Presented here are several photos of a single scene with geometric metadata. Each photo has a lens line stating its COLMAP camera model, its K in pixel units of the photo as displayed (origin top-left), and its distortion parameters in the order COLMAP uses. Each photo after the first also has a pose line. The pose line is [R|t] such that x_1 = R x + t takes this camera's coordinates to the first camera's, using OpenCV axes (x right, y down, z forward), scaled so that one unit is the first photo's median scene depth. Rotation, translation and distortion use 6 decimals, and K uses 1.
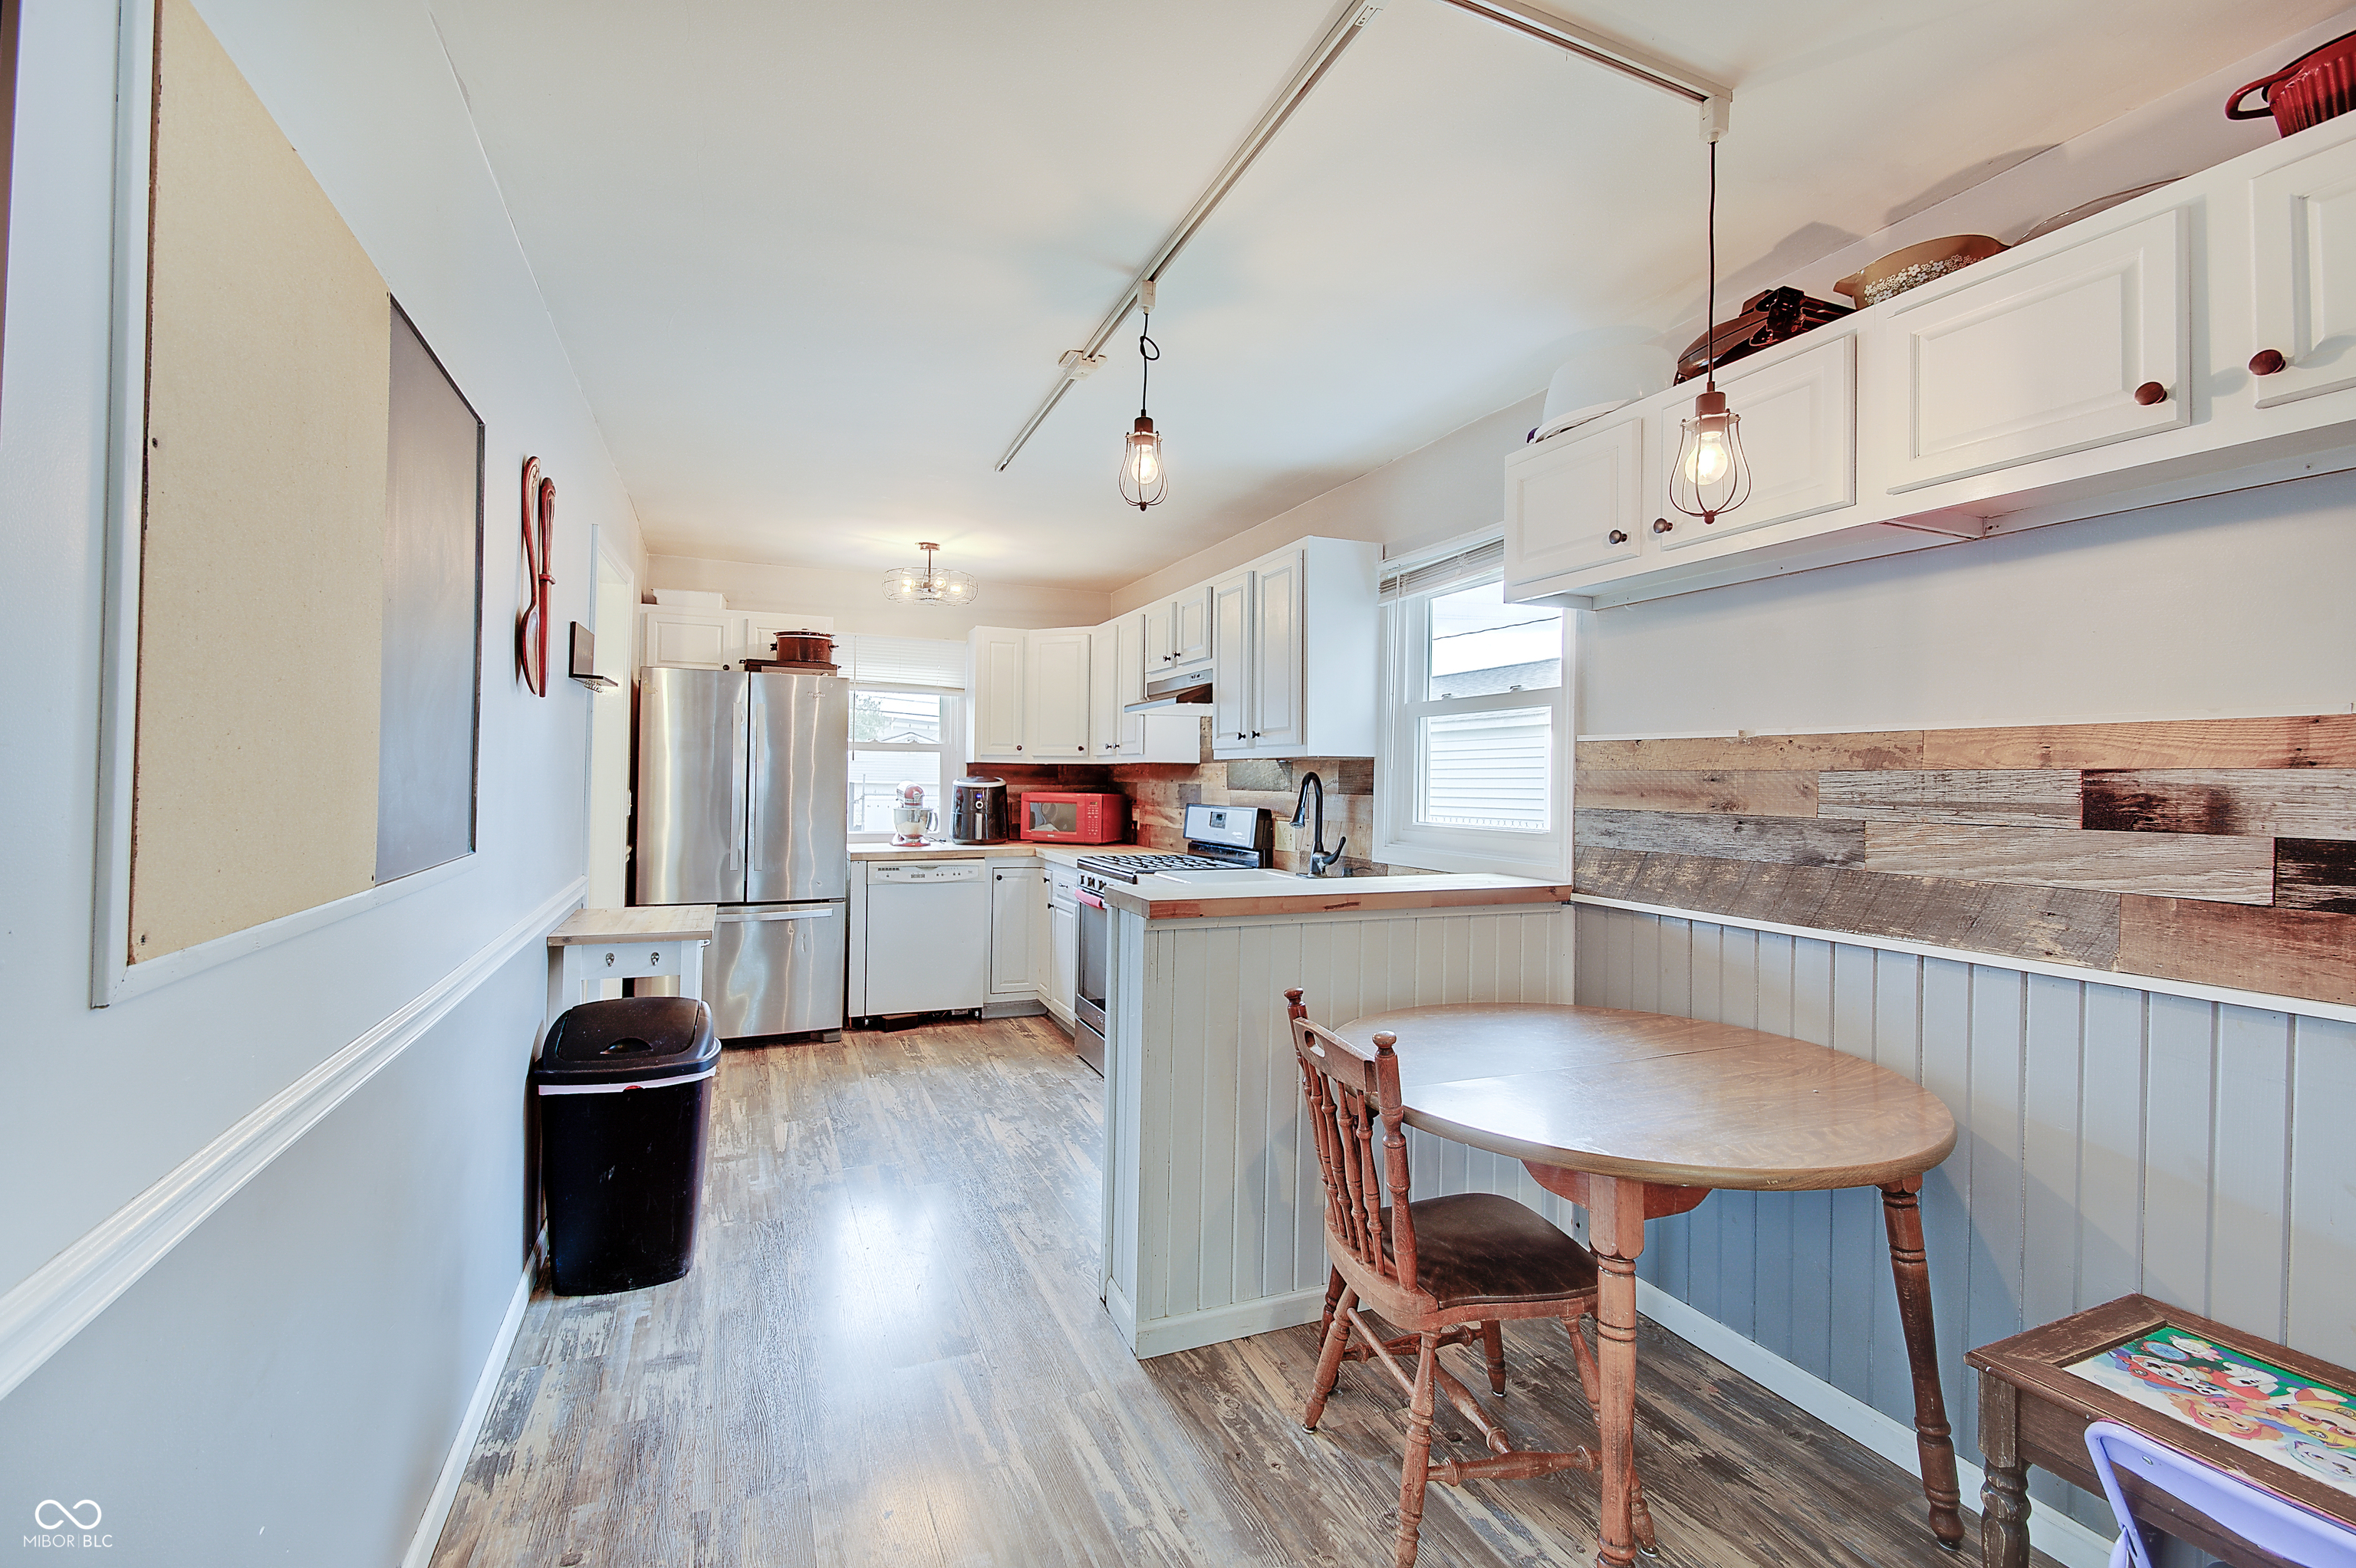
lens RADIAL K [[1017.3, 0, 1178.5], [0, 1017.3, 772.6], [0, 0, 1]] dist [0.004847, 0.000108]
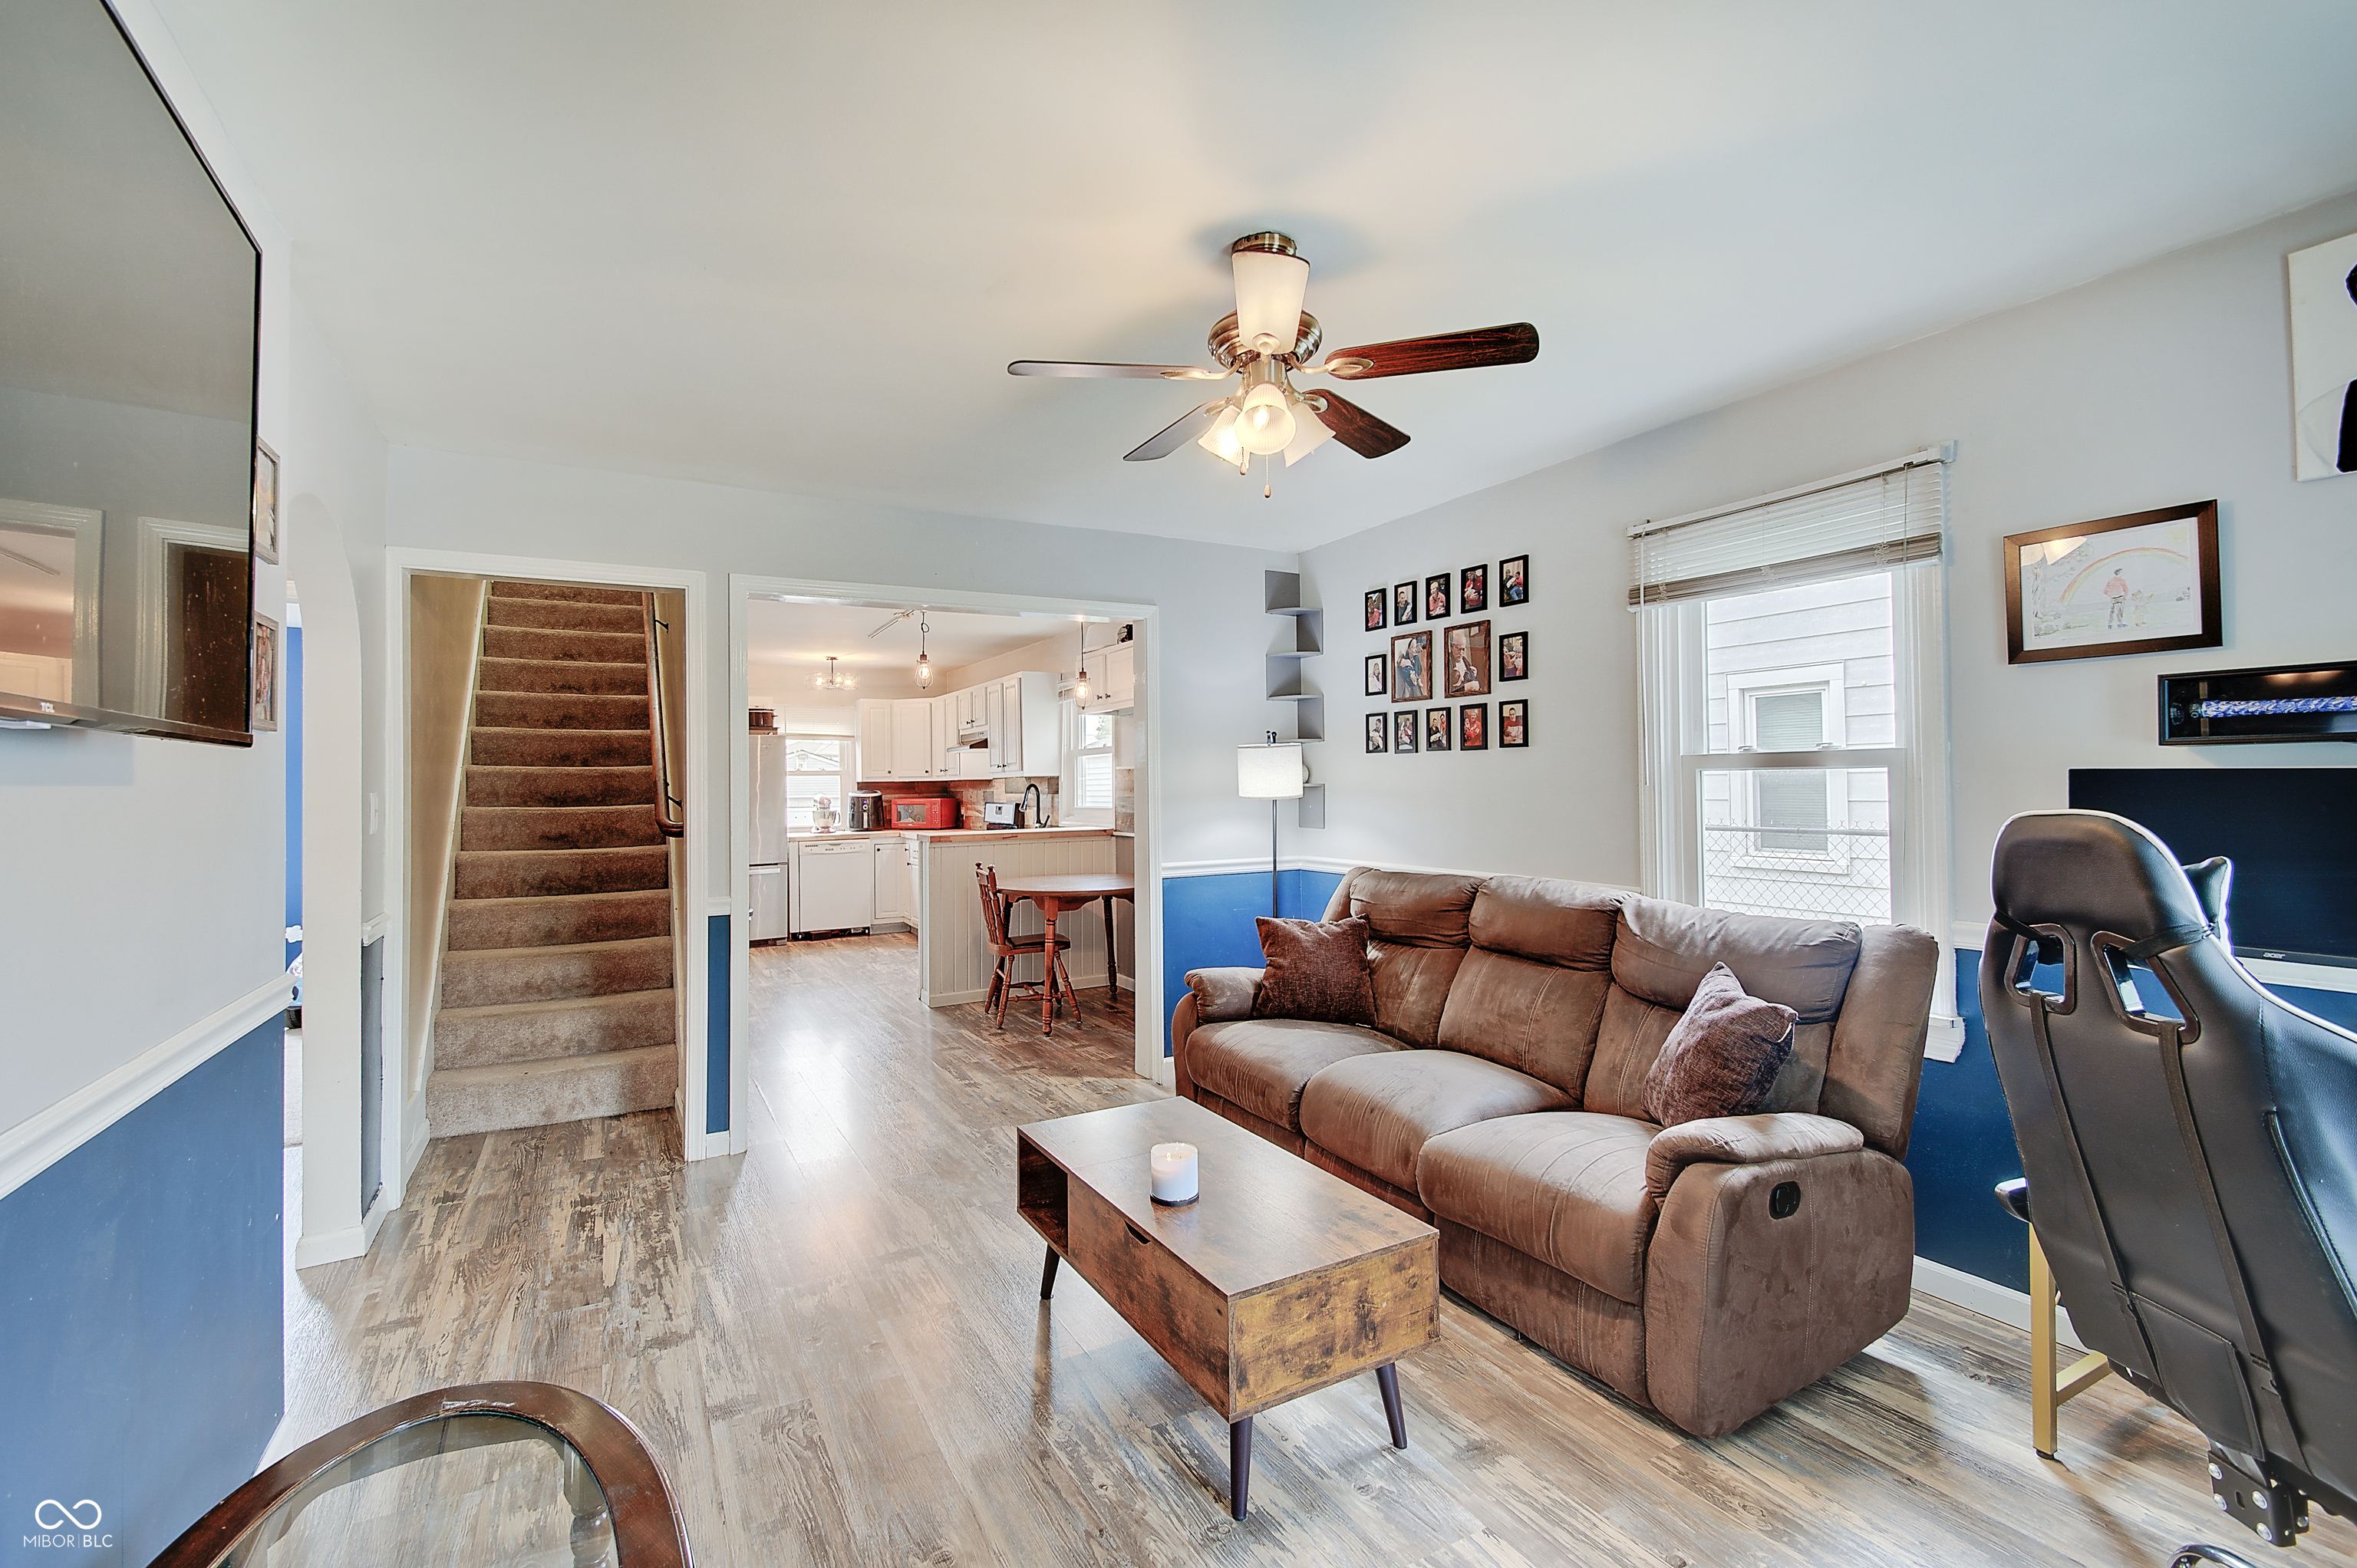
lens RADIAL K [[1017.8, 0, 1172.5], [0, 1017.8, 775.2], [0, 0, 1]] dist [0.004847, 0.000108]
pose [[0.994884, -0.026099, 0.097590, 0.151171], [0.026539, 0.999643, -0.003212, -0.002268], [-0.097471, 0.005786, 0.995222, -0.748024]]
